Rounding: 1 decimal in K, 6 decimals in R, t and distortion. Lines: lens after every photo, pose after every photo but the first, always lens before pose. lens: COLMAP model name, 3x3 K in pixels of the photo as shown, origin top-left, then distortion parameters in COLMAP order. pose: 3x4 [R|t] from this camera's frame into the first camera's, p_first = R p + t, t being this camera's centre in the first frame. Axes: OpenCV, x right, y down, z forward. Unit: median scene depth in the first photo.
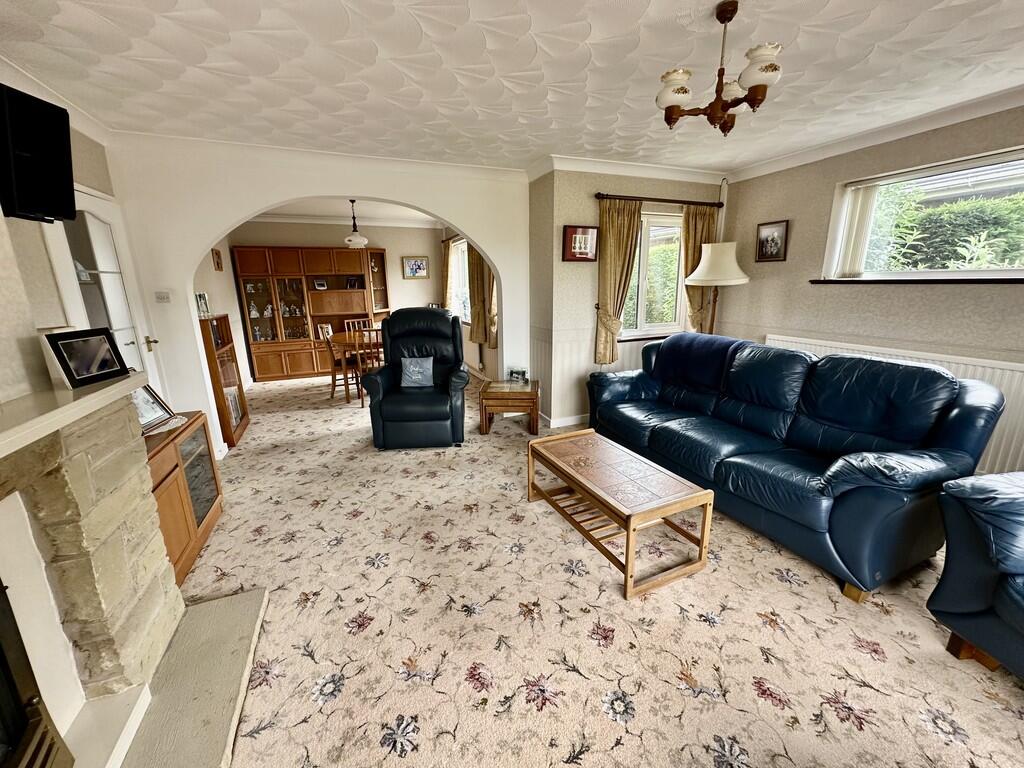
lens RADIAL K [[406.7, 0, 511.0], [0, 406.7, 381.3], [0, 0, 1]] dist [-0.001528, 0.000499]
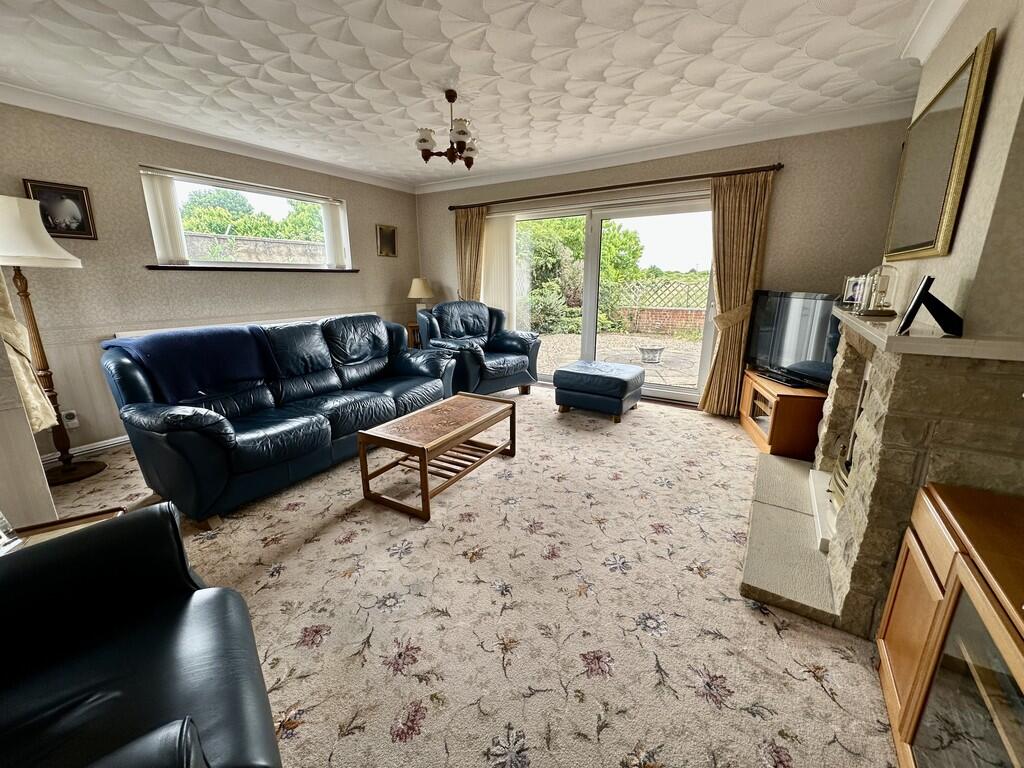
lens RADIAL K [[406.7, 0, 511.5], [0, 406.7, 377.8], [0, 0, 1]] dist [-0.001528, 0.000499]
pose [[-0.575362, -0.176278, 0.798677, -0.925096], [0.206014, 0.913780, 0.350093, -0.311625], [-0.791529, 0.365969, -0.489438, 1.640369]]
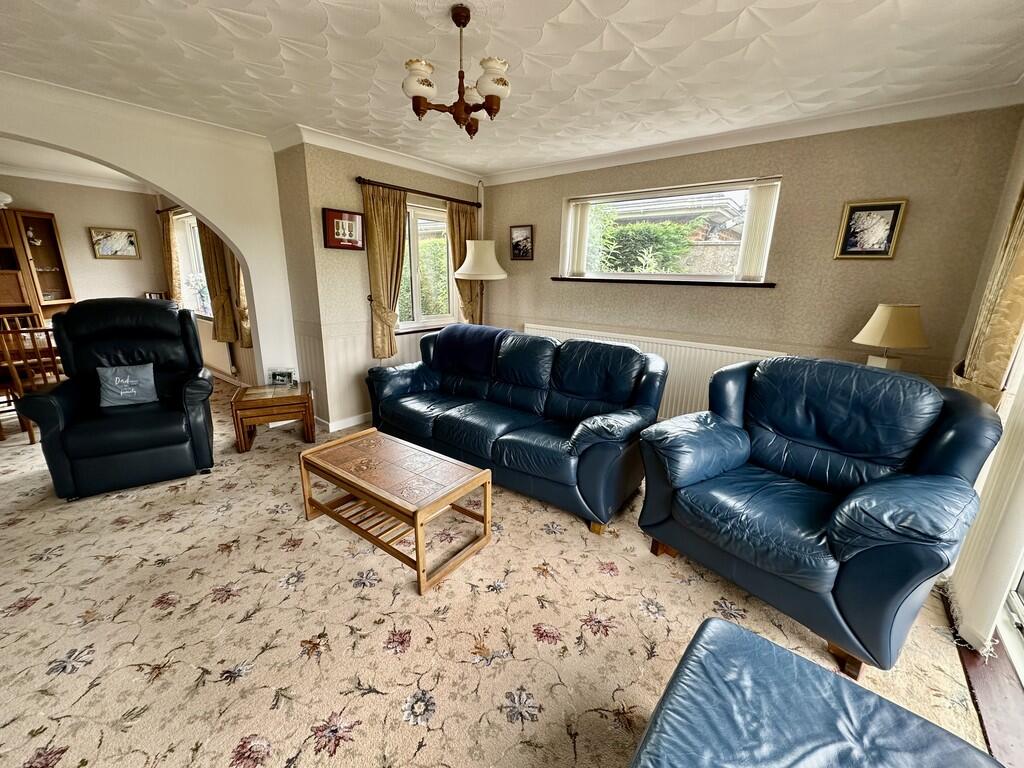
lens RADIAL K [[406.7, 0, 509.0], [0, 406.7, 380.8], [0, 0, 1]] dist [-0.001528, 0.000499]
pose [[0.871642, -0.091195, 0.481584, 0.039425], [0.081969, 0.995823, 0.040213, -0.007065], [-0.483240, 0.004423, 0.875477, 0.023288]]
